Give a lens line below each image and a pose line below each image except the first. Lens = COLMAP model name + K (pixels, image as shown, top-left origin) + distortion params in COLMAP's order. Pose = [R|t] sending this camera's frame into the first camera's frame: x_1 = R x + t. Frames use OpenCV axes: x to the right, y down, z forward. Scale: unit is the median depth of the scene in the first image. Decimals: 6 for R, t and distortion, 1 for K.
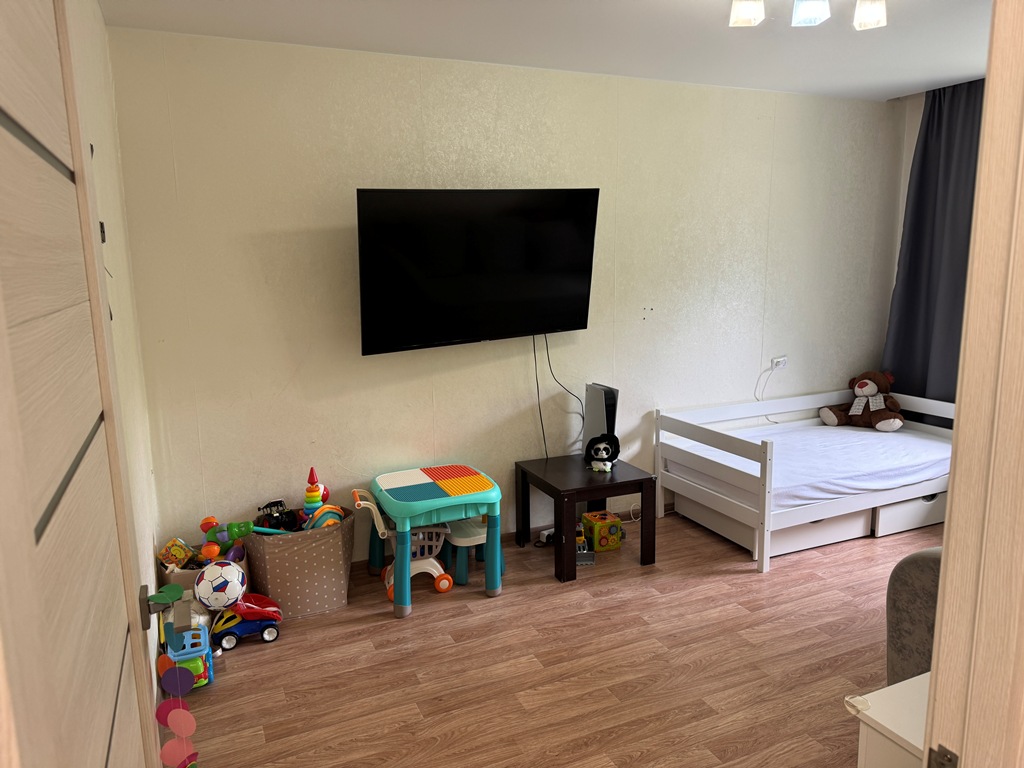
lens RADIAL K [[716.5, 0, 505.8], [0, 716.5, 386.5], [0, 0, 1]] dist [0.069187, -0.087816]
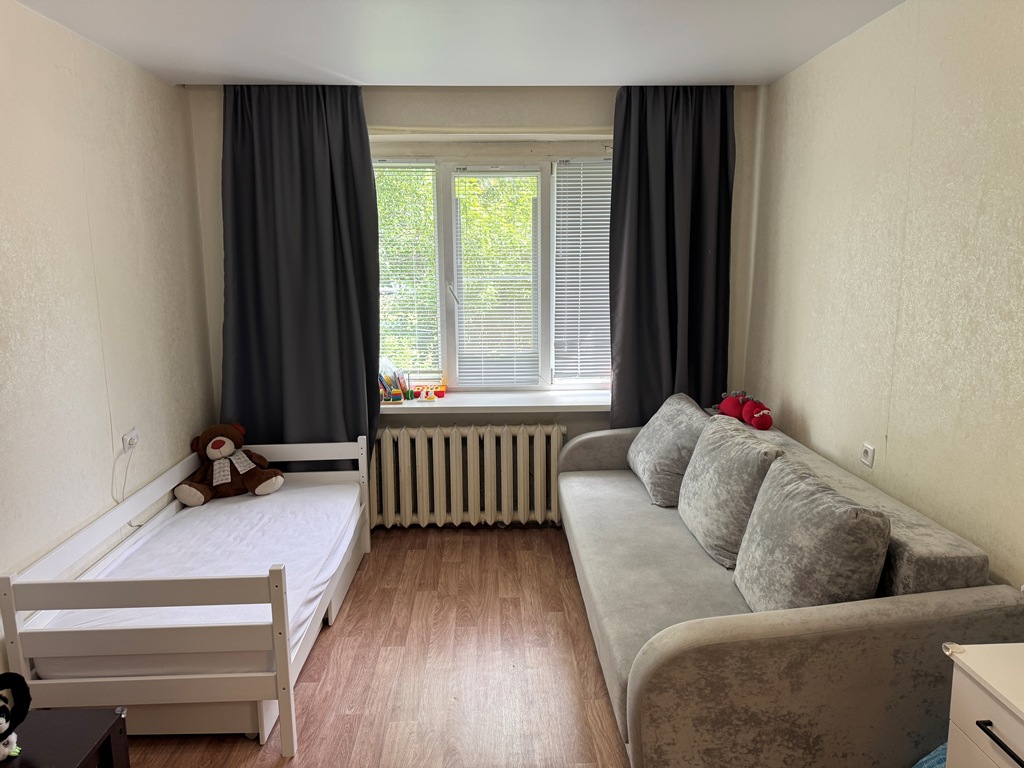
lens RADIAL K [[716.5, 0, 515.1], [0, 716.5, 391.7], [0, 0, 1]] dist [0.069187, -0.087816]
pose [[0.368402, -0.153839, 0.916850, -0.136281], [0.163095, 0.981614, 0.099172, -0.108158], [-0.915249, 0.112998, 0.386719, 0.497402]]
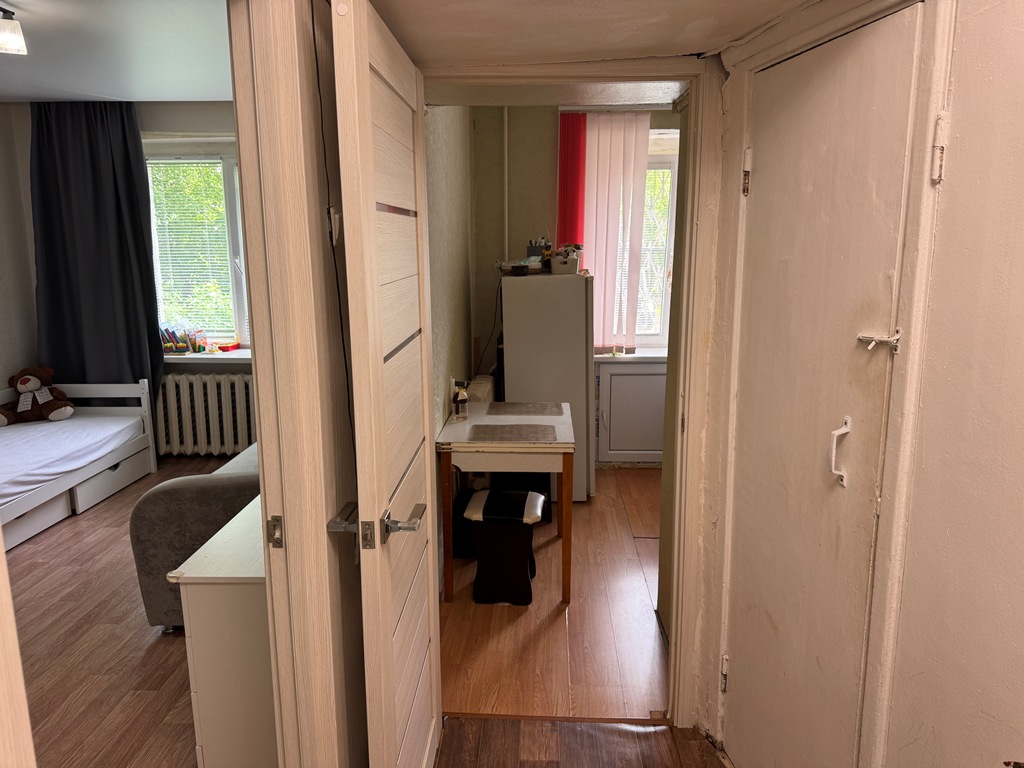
lens RADIAL K [[732.7, 0, 510.4], [0, 732.7, 384.7], [0, 0, 1]] dist [0.005260, -0.000331]
pose [[0.438376, -0.151971, 0.885850, -0.161875], [0.151166, 0.984028, 0.094007, 0.011483], [-0.885988, 0.092700, 0.454348, -0.099481]]
